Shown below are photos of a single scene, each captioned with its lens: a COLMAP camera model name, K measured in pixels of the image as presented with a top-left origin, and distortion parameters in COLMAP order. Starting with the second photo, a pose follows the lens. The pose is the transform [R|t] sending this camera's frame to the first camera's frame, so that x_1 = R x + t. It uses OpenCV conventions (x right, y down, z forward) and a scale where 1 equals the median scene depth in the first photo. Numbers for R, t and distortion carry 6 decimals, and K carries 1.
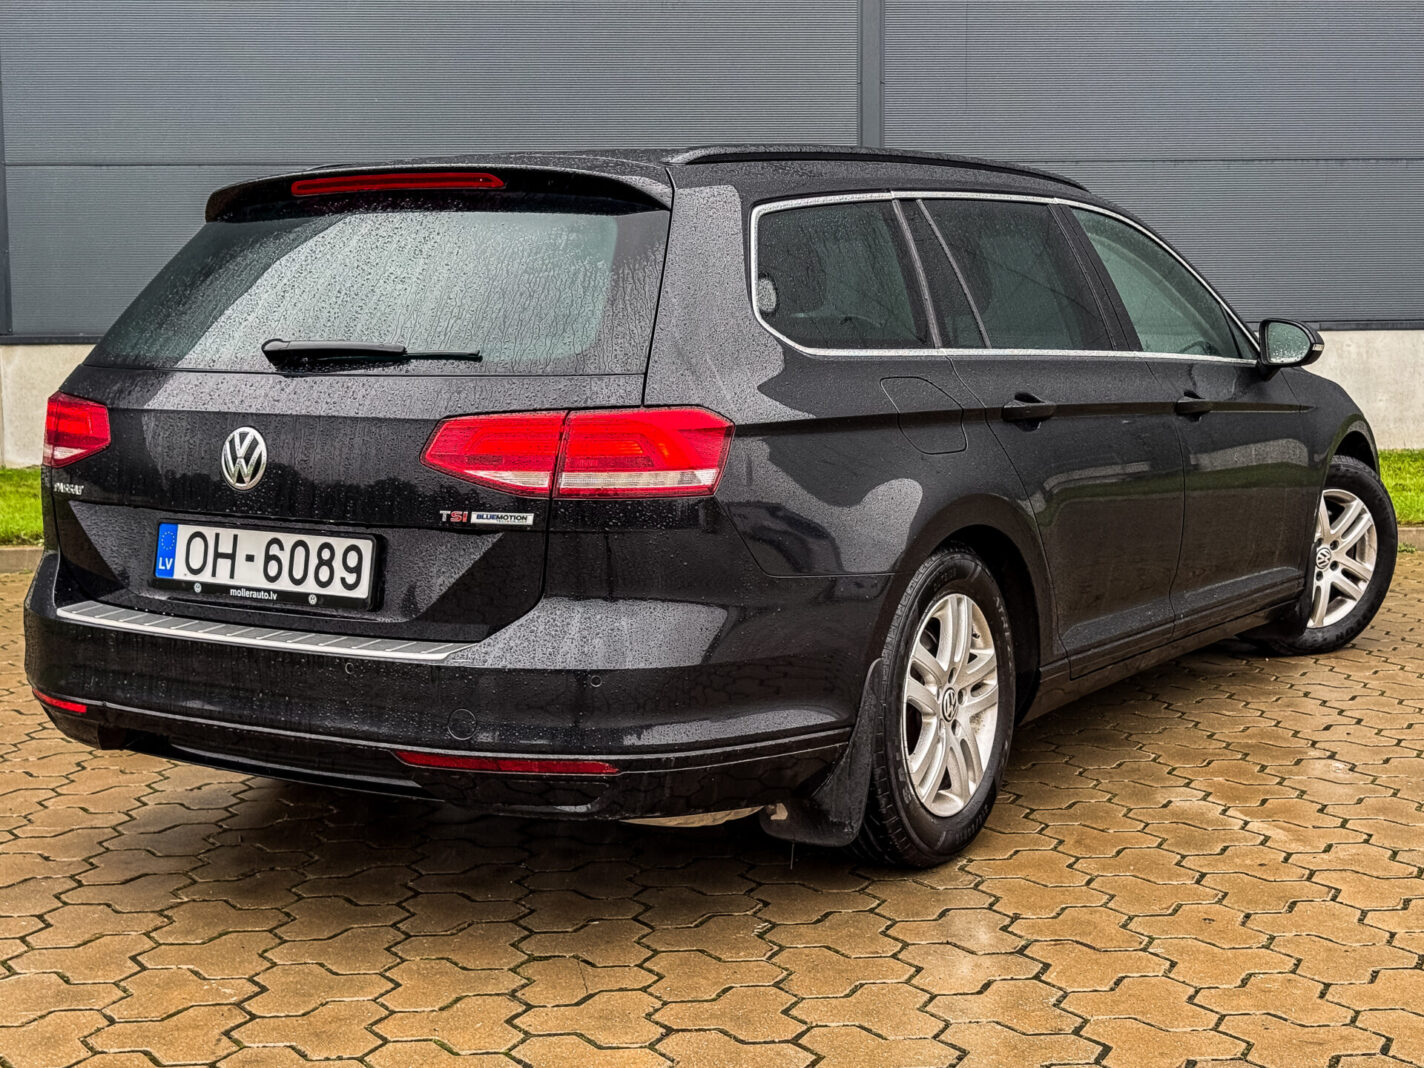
lens RADIAL K [[1975.9, 0, 704.3], [0, 1975.9, 534.7], [0, 0, 1]] dist [0.011962, 0.053999]
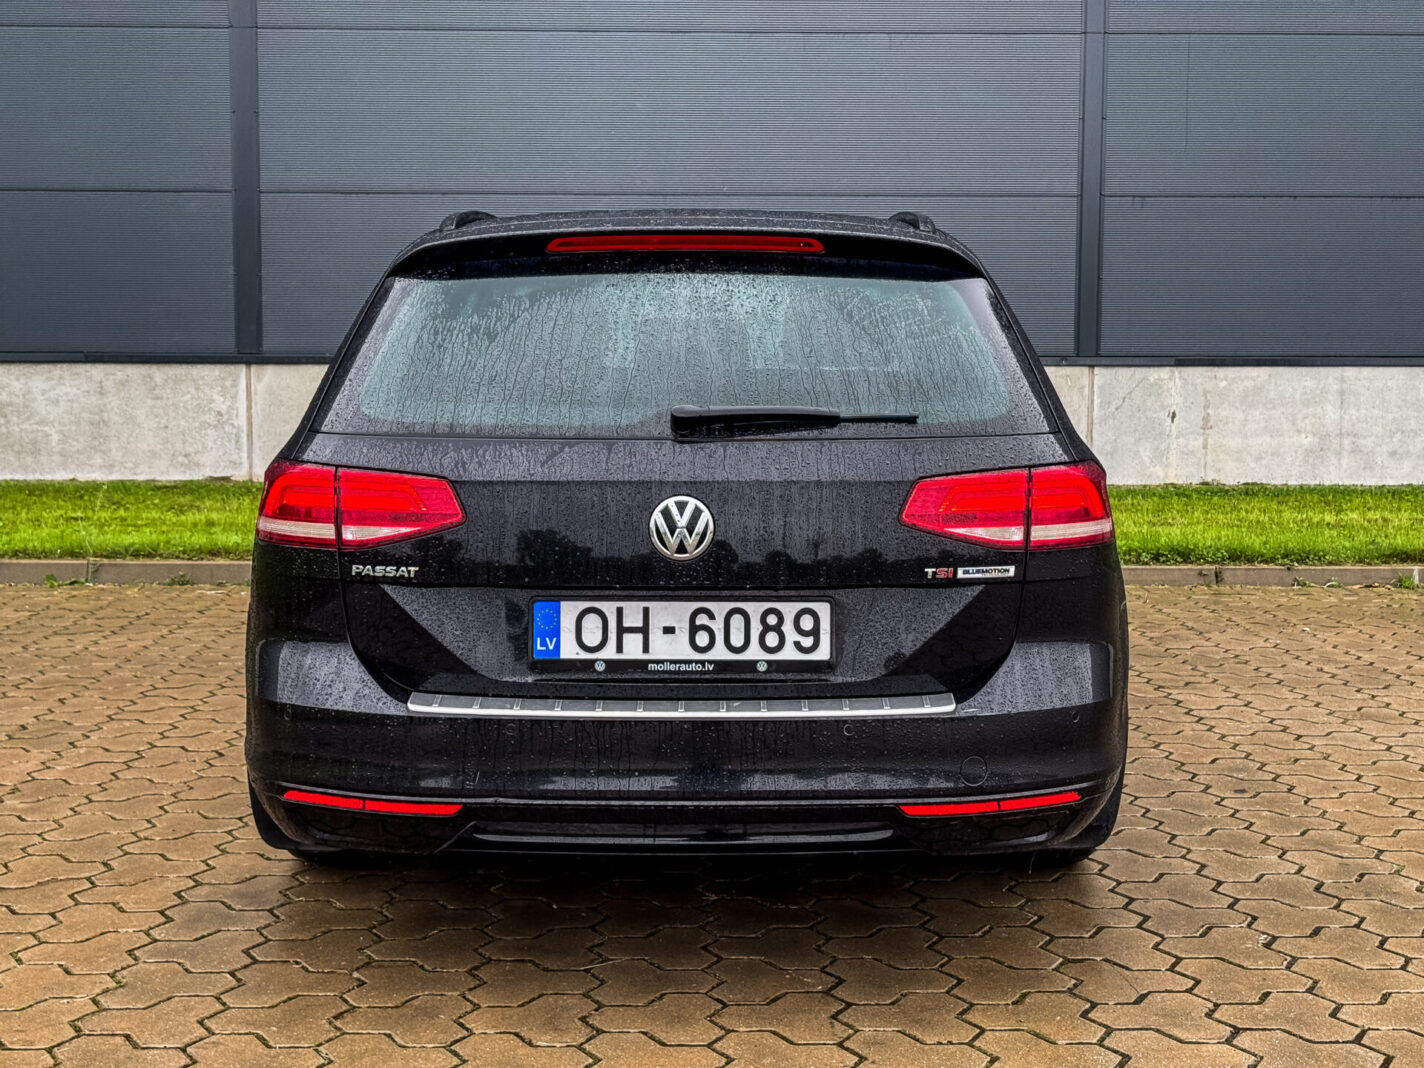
lens RADIAL K [[1969.1, 0, 712.0], [0, 1969.1, 534.0], [0, 0, 1]] dist [0.011678, -0.007919]
pose [[0.854307, -0.053260, 0.517032, -0.705054], [0.058181, 0.998284, 0.006701, -0.040408], [-0.516502, 0.024356, 0.855940, 0.158878]]
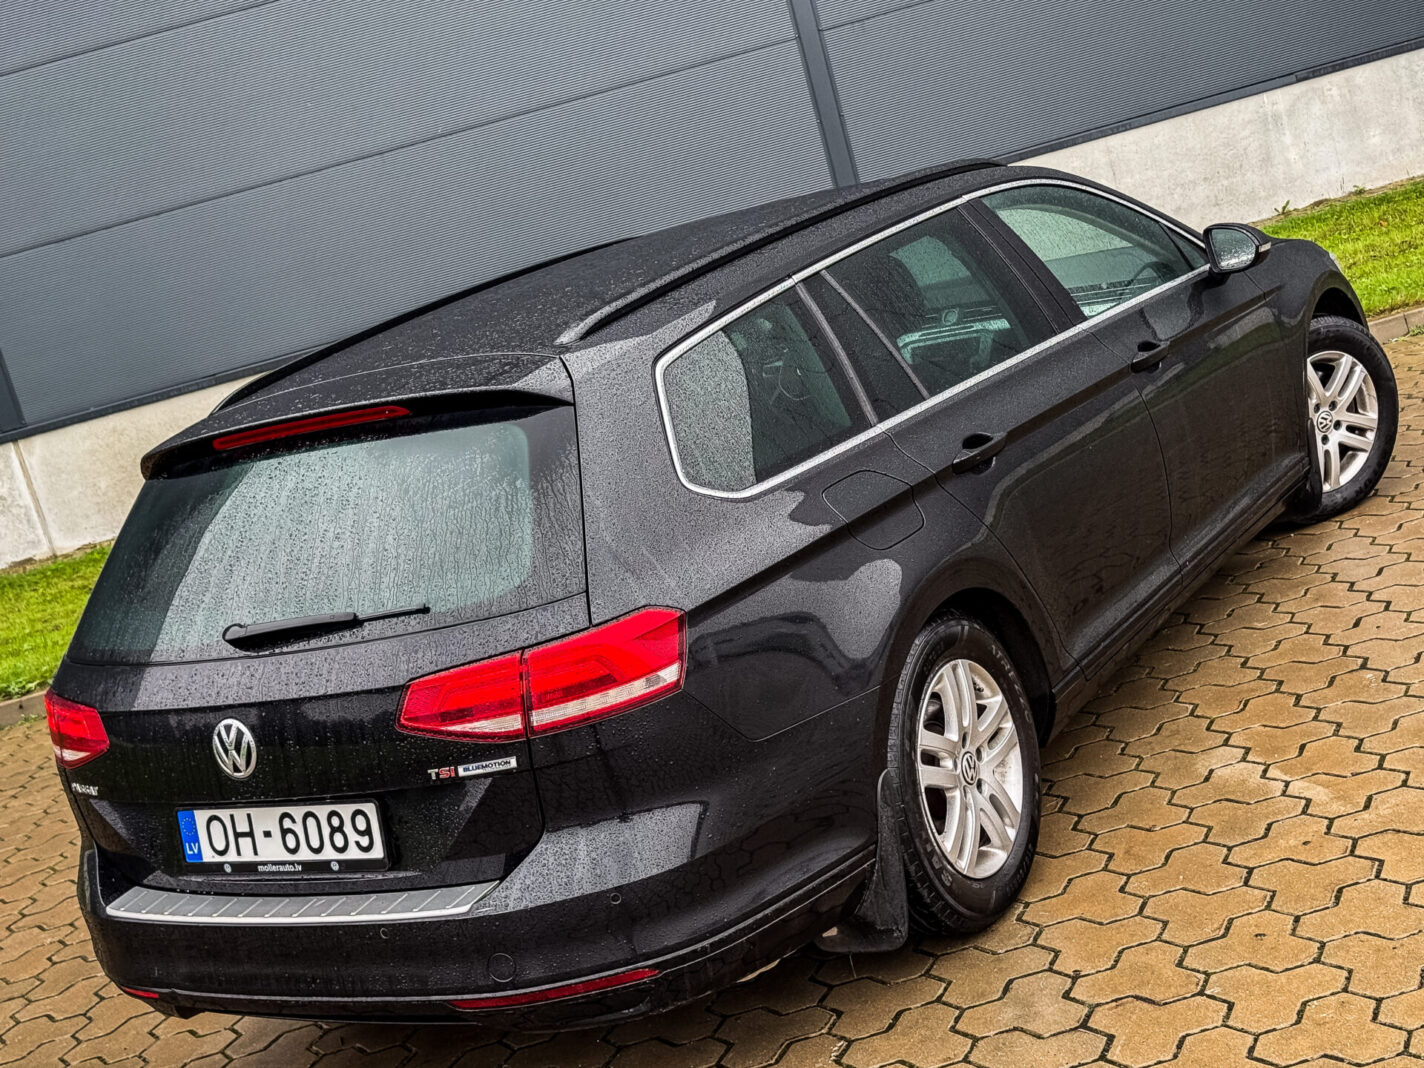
lens RADIAL K [[1971.9, 0, 713.1], [0, 1971.9, 548.4], [0, 0, 1]] dist [0.015505, 0.024061]
pose [[0.967622, -0.248243, -0.045634, 0.078770], [0.251417, 0.963921, 0.087436, -0.162406], [0.022282, -0.096078, 0.995124, -0.005691]]
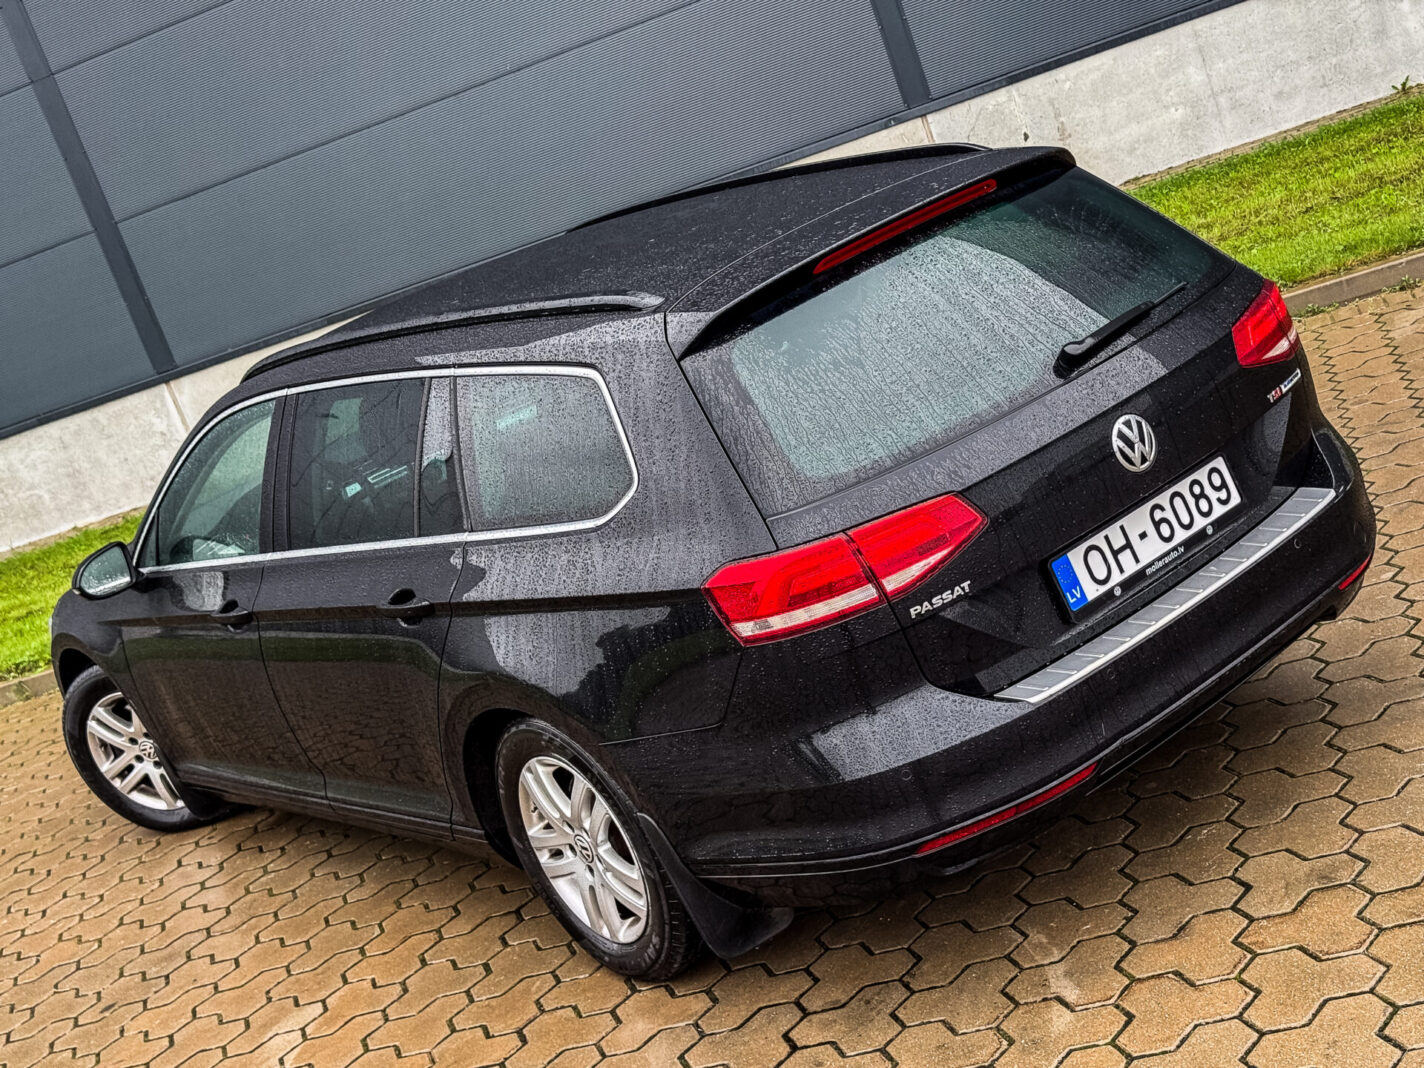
lens RADIAL K [[1969.1, 0, 712.0], [0, 1969.1, 534.0], [0, 0, 1]] dist [0.011678, -0.007919]
pose [[0.337538, -0.341623, 0.877133, -1.237776], [0.445389, 0.878874, 0.170906, -0.273905], [-0.829275, 0.332978, 0.448809, 0.709557]]
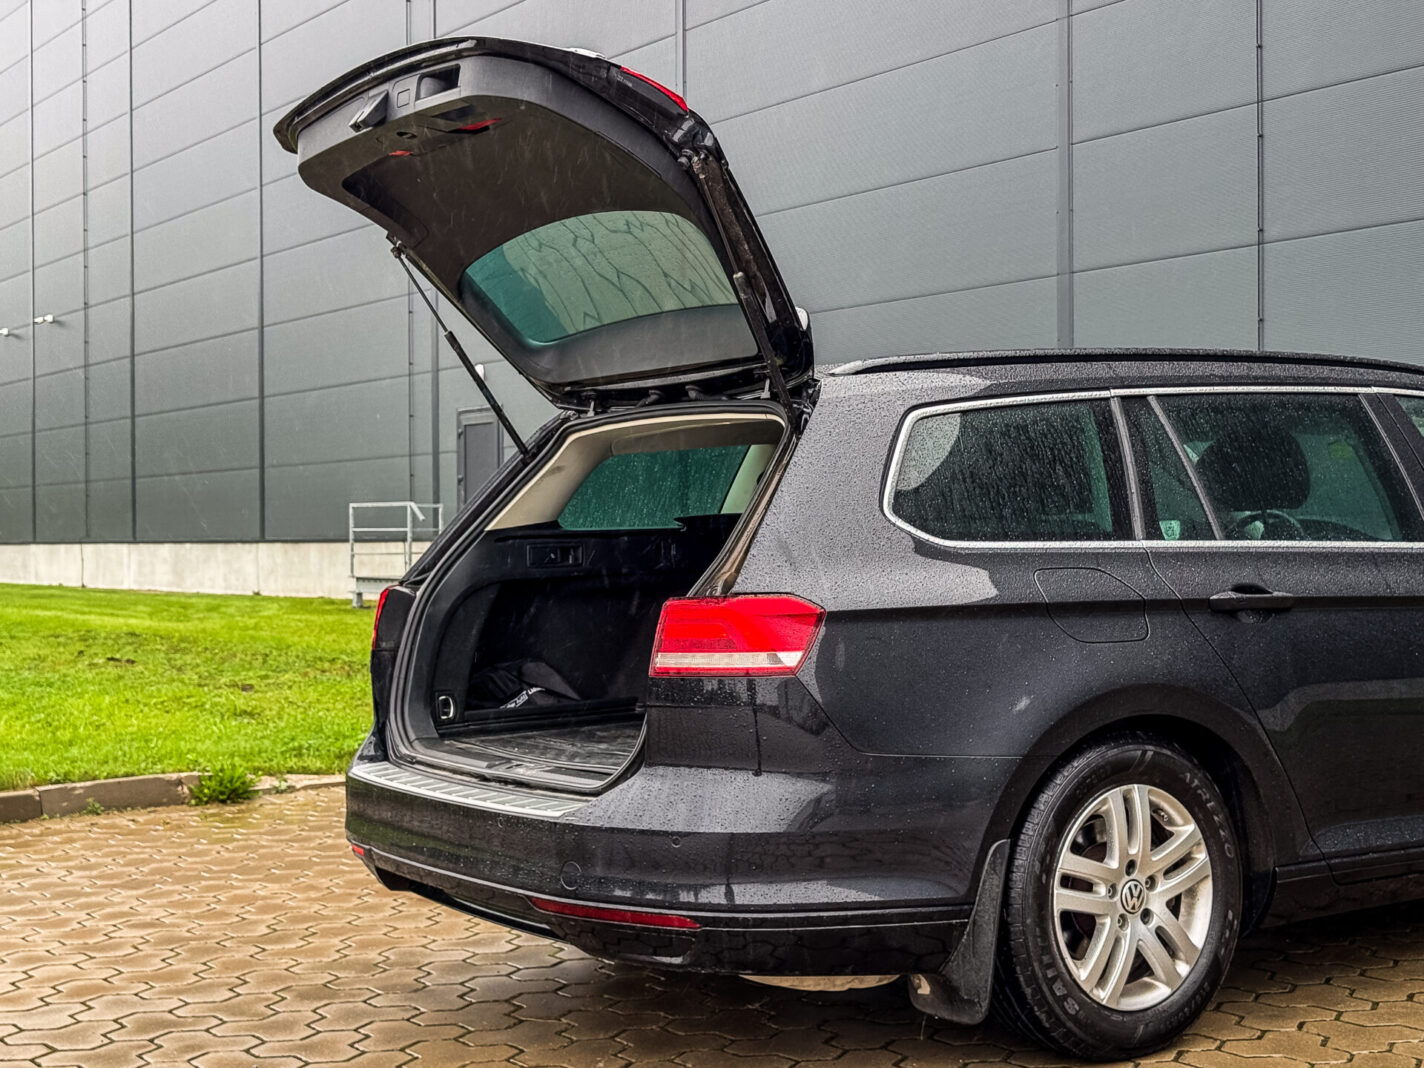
lens RADIAL K [[1969.1, 0, 712.0], [0, 1969.1, 534.0], [0, 0, 1]] dist [0.011678, -0.007919]
pose [[0.915550, -0.014527, -0.401943, 0.370143], [-0.028099, 0.994595, -0.099952, 0.011135], [0.401222, 0.102806, 0.910193, -0.010913]]
